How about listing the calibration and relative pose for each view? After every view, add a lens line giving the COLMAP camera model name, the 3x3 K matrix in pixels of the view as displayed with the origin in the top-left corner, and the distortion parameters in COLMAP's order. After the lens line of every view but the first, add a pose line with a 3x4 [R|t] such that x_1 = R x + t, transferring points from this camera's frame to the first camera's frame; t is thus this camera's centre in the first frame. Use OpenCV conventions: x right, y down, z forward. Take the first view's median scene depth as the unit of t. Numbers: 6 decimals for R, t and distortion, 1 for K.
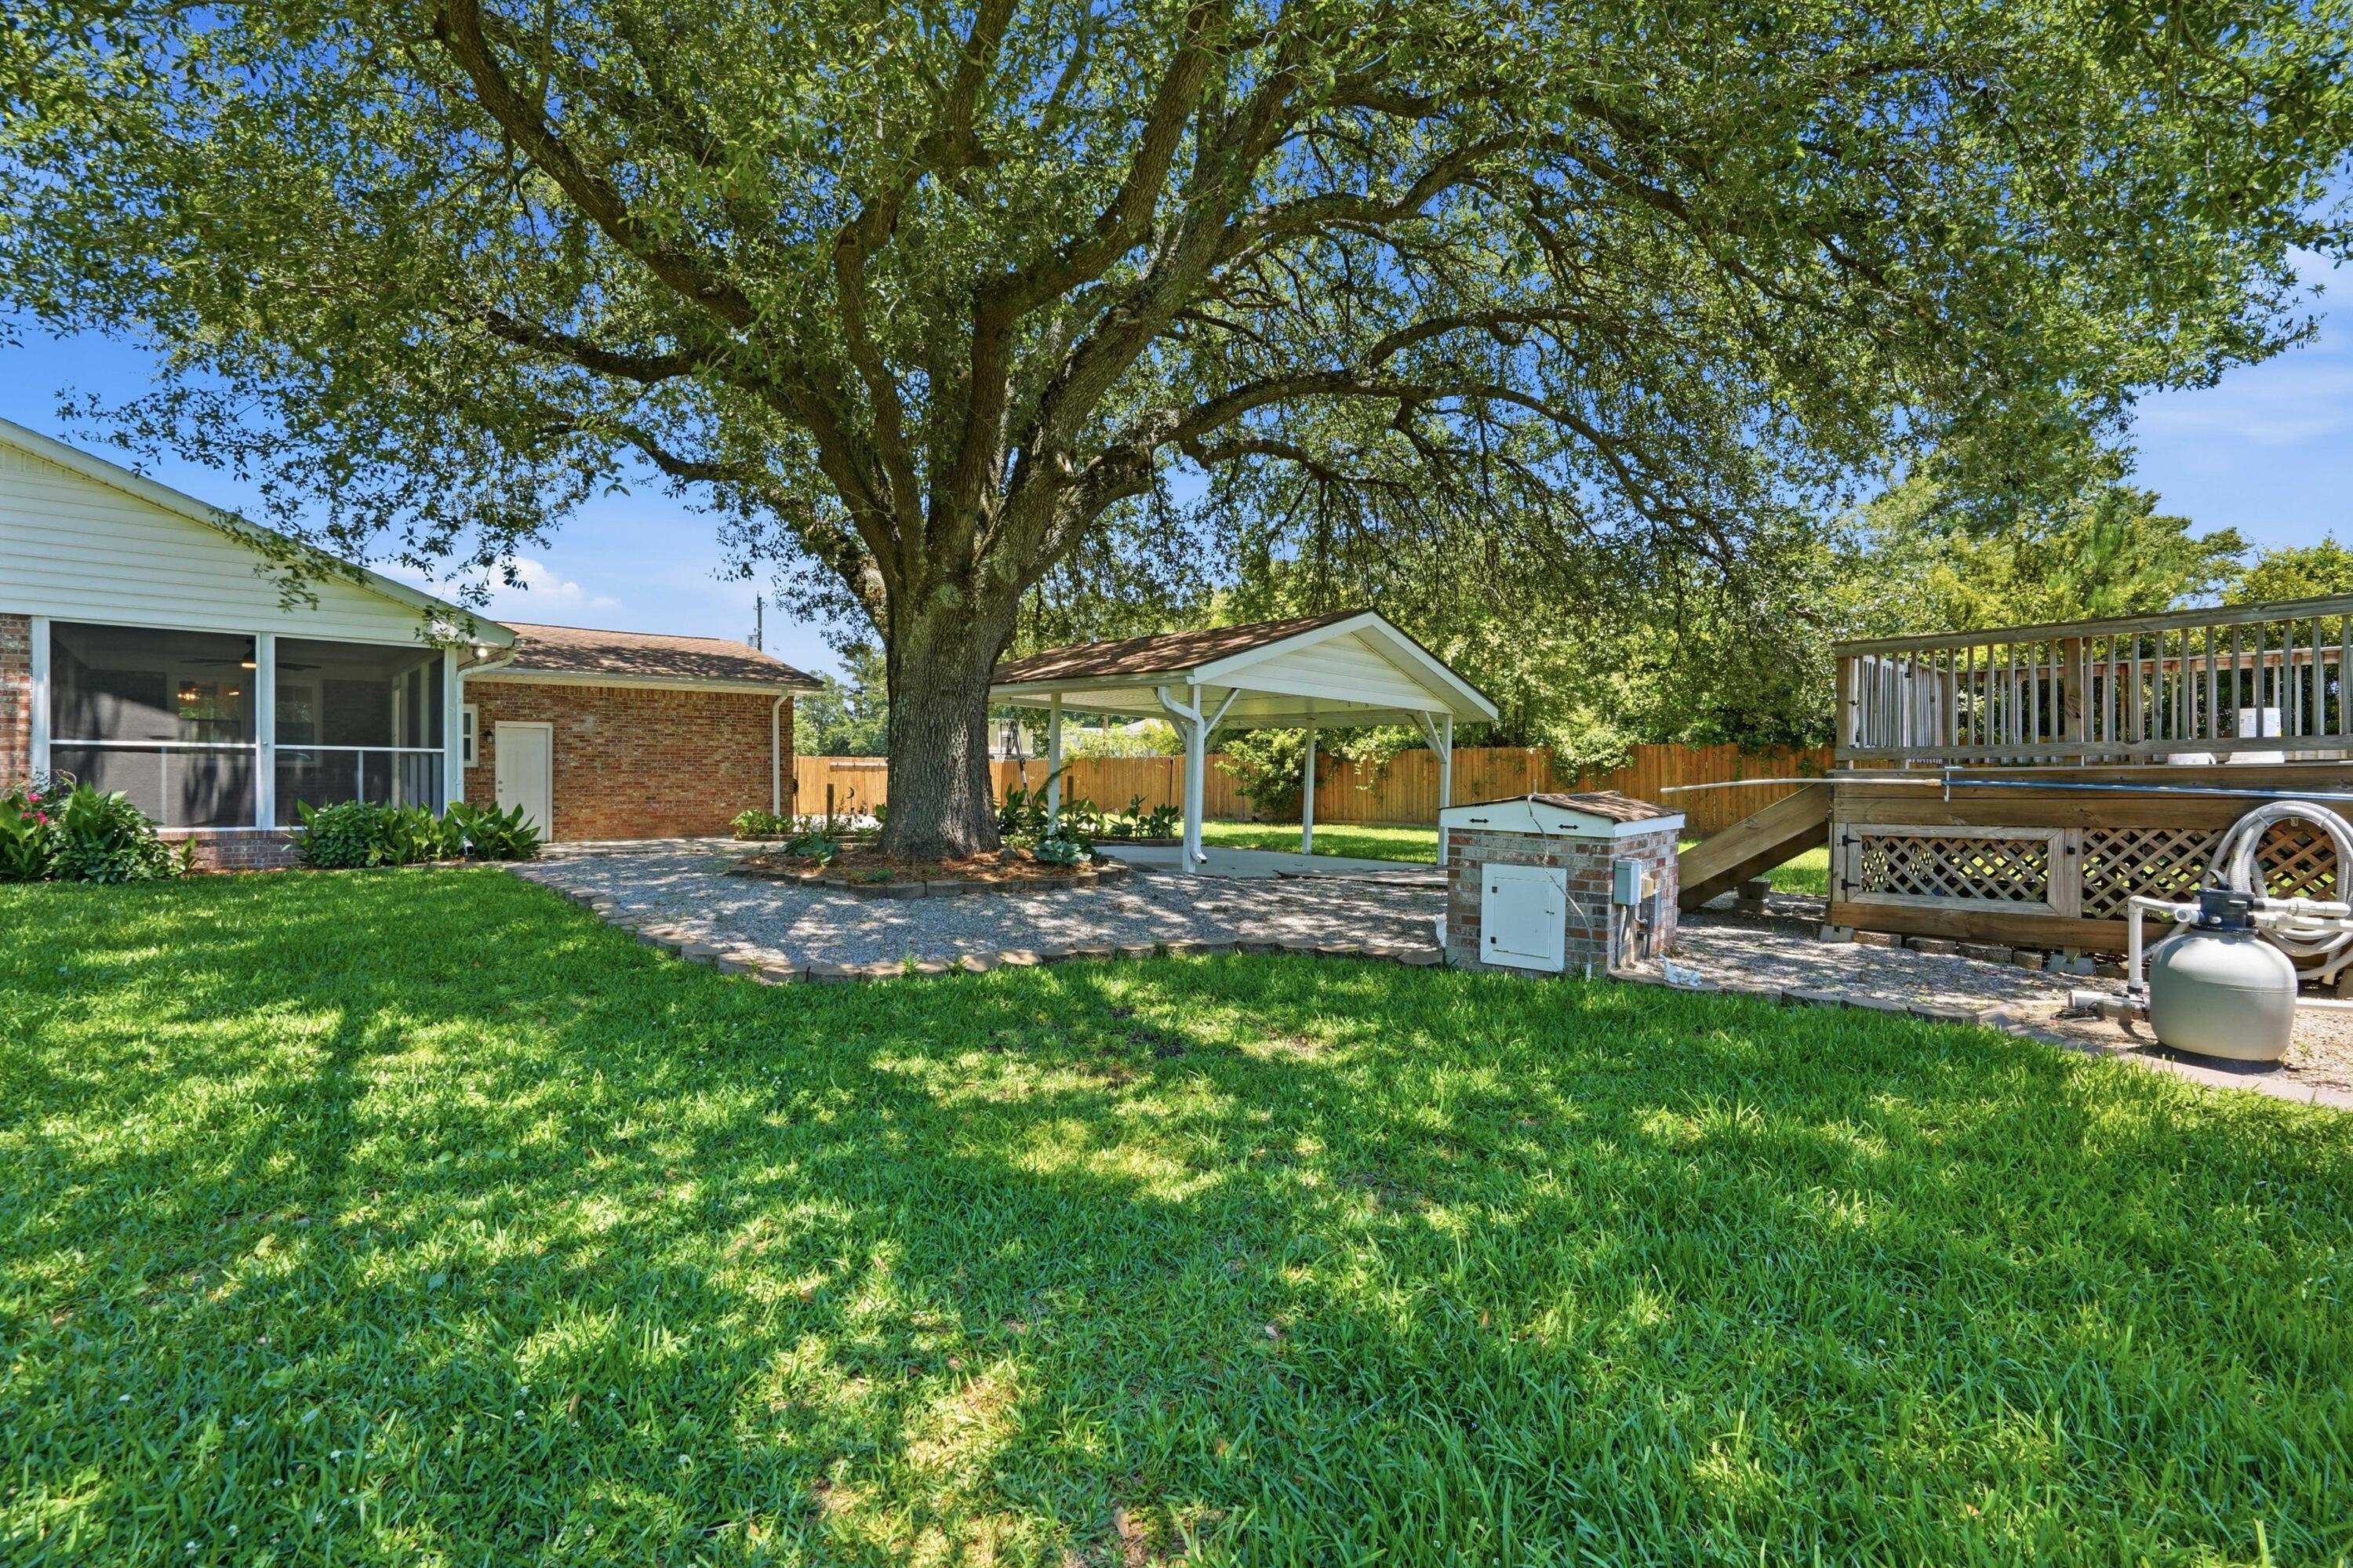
lens RADIAL K [[1128.3, 0, 1176.5], [0, 1128.3, 784.0], [0, 0, 1]] dist [-0.057012, 0.025986]
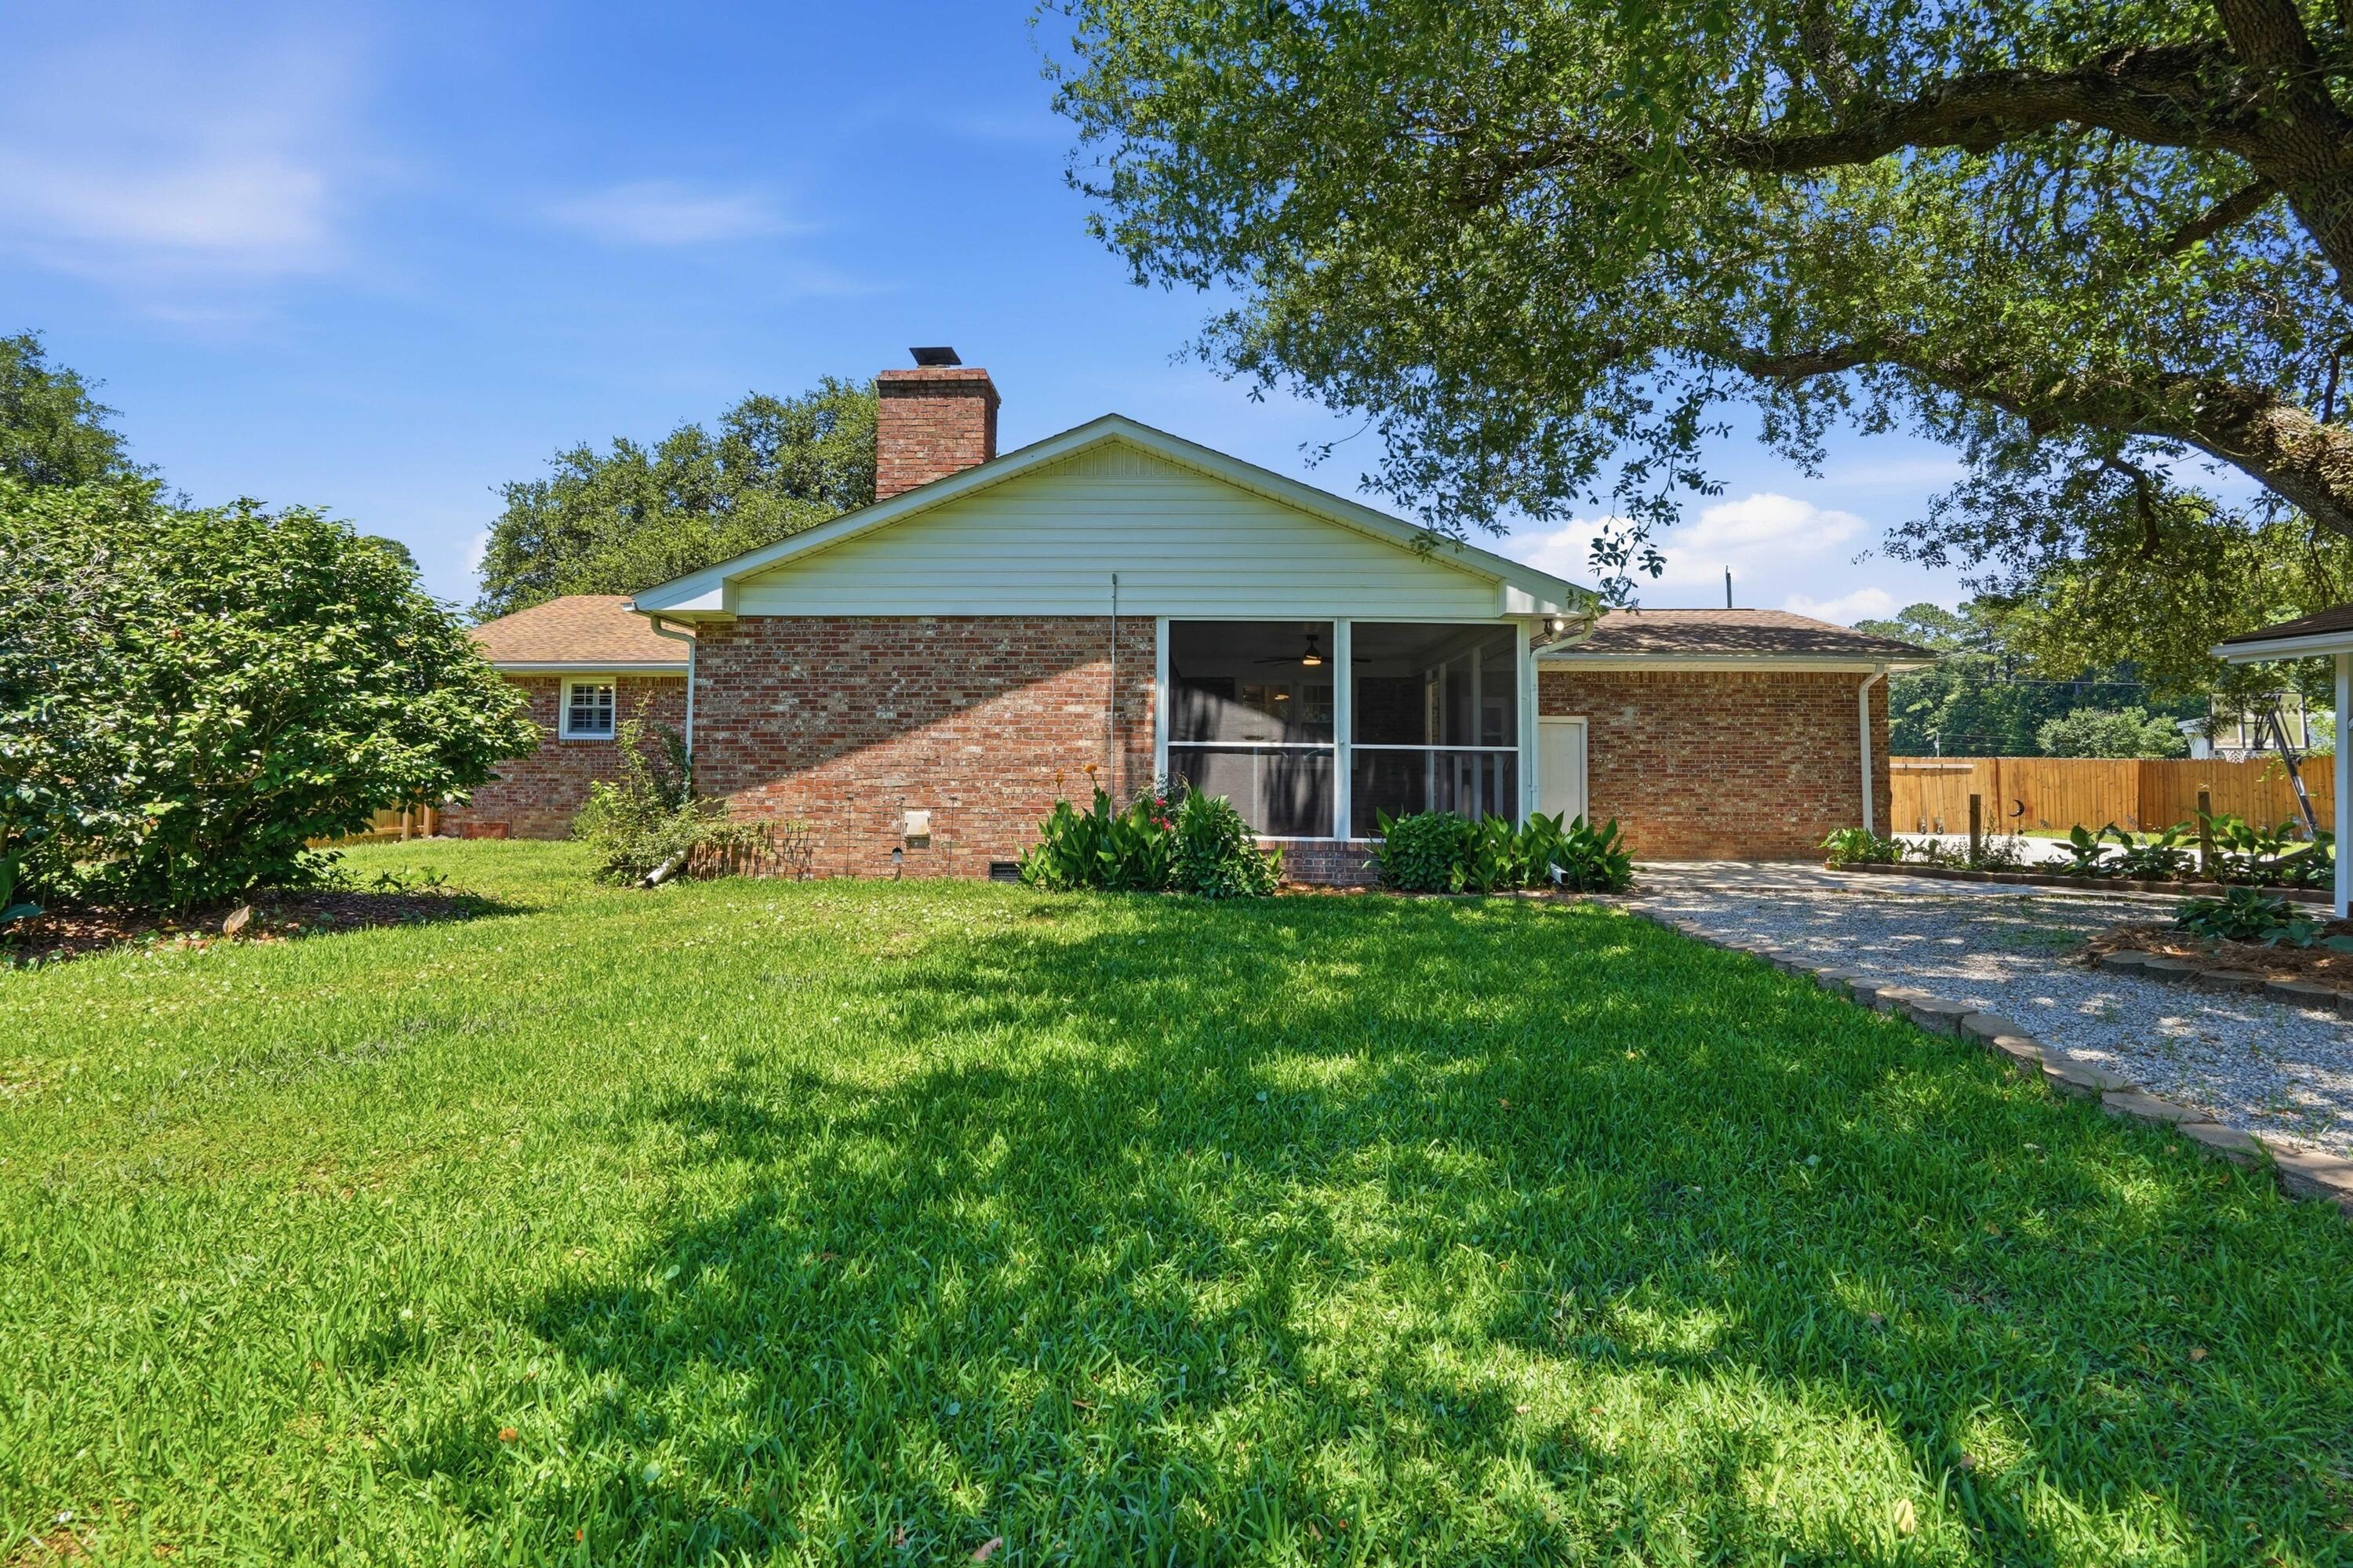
lens RADIAL K [[1182.9, 0, 1181.6], [0, 1182.9, 752.4], [0, 0, 1]] dist [-0.024590, 0.015368]
pose [[0.728541, -0.007232, -0.684964, -0.274184], [-0.011233, 0.999684, -0.022503, -0.006558], [0.684910, 0.024088, 0.728229, 0.219823]]
